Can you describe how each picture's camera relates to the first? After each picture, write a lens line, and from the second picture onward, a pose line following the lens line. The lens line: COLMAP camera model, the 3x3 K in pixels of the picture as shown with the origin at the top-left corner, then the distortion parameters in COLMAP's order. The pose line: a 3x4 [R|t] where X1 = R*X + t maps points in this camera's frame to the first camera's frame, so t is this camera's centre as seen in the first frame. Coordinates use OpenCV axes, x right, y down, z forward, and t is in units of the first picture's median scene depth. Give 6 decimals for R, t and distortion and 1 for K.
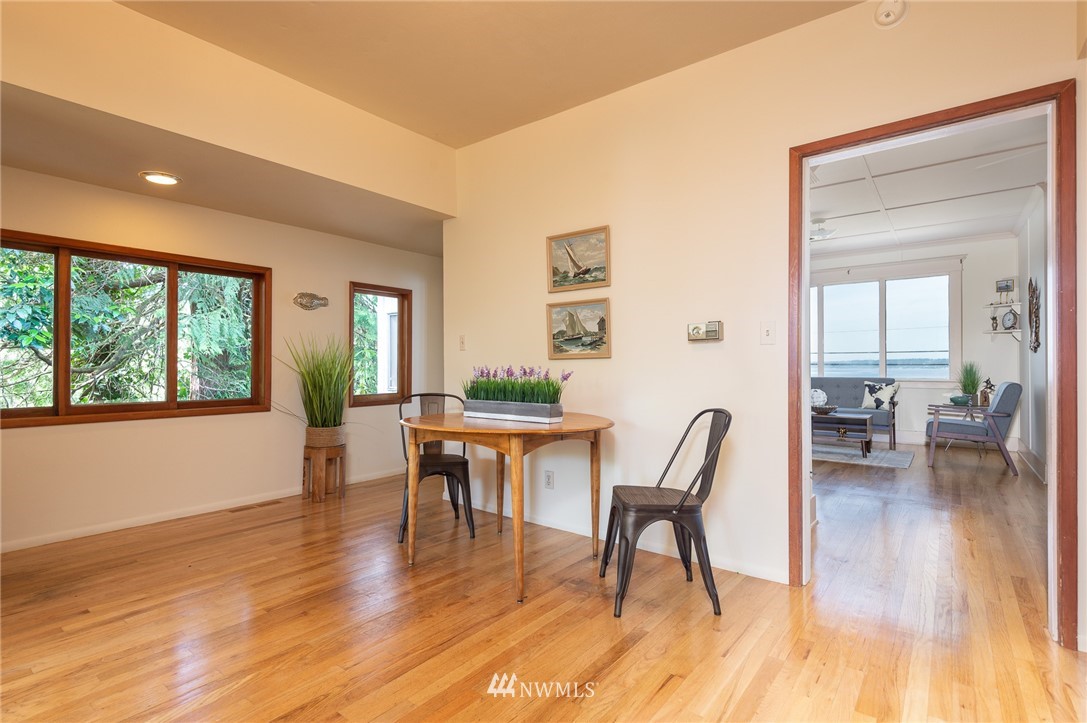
lens RADIAL K [[520.9, 0, 549.8], [0, 520.9, 359.8], [0, 0, 1]] dist [0.013254, -0.001894]
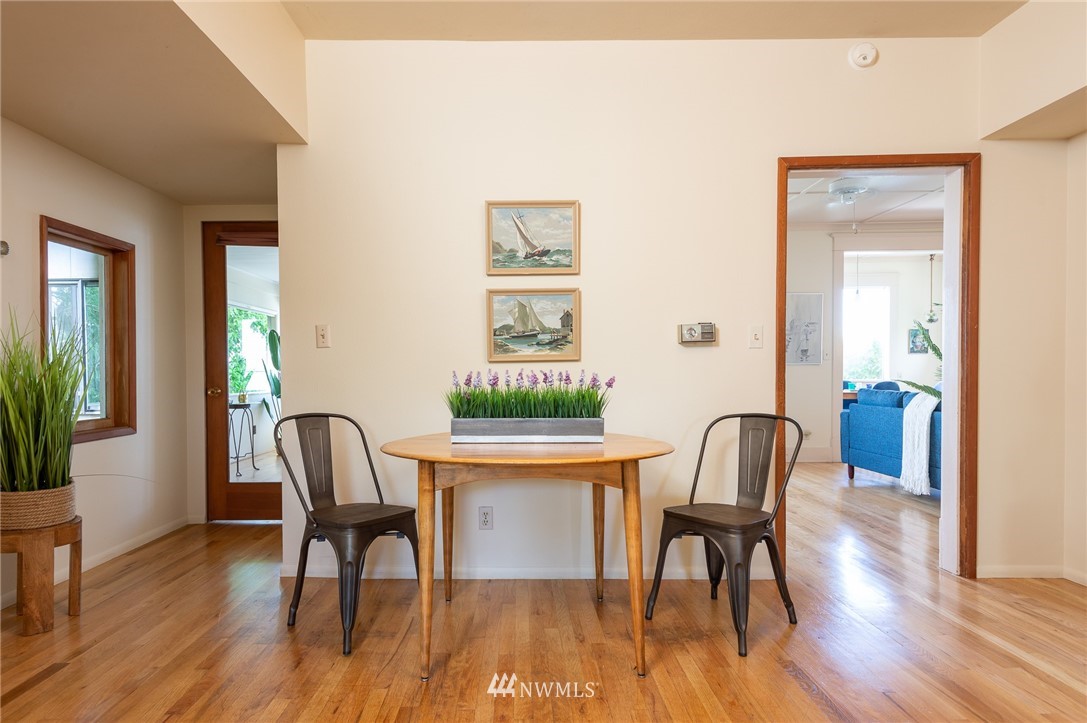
lens RADIAL K [[584.1, 0, 526.1], [0, 584.1, 374.0], [0, 0, 1]] dist [0.013136, 0.000649]
pose [[0.797124, -0.005399, 0.603792, -0.500425], [-0.004176, 0.999887, 0.014453, 0.004723], [-0.603802, -0.014043, 0.797011, 0.294724]]
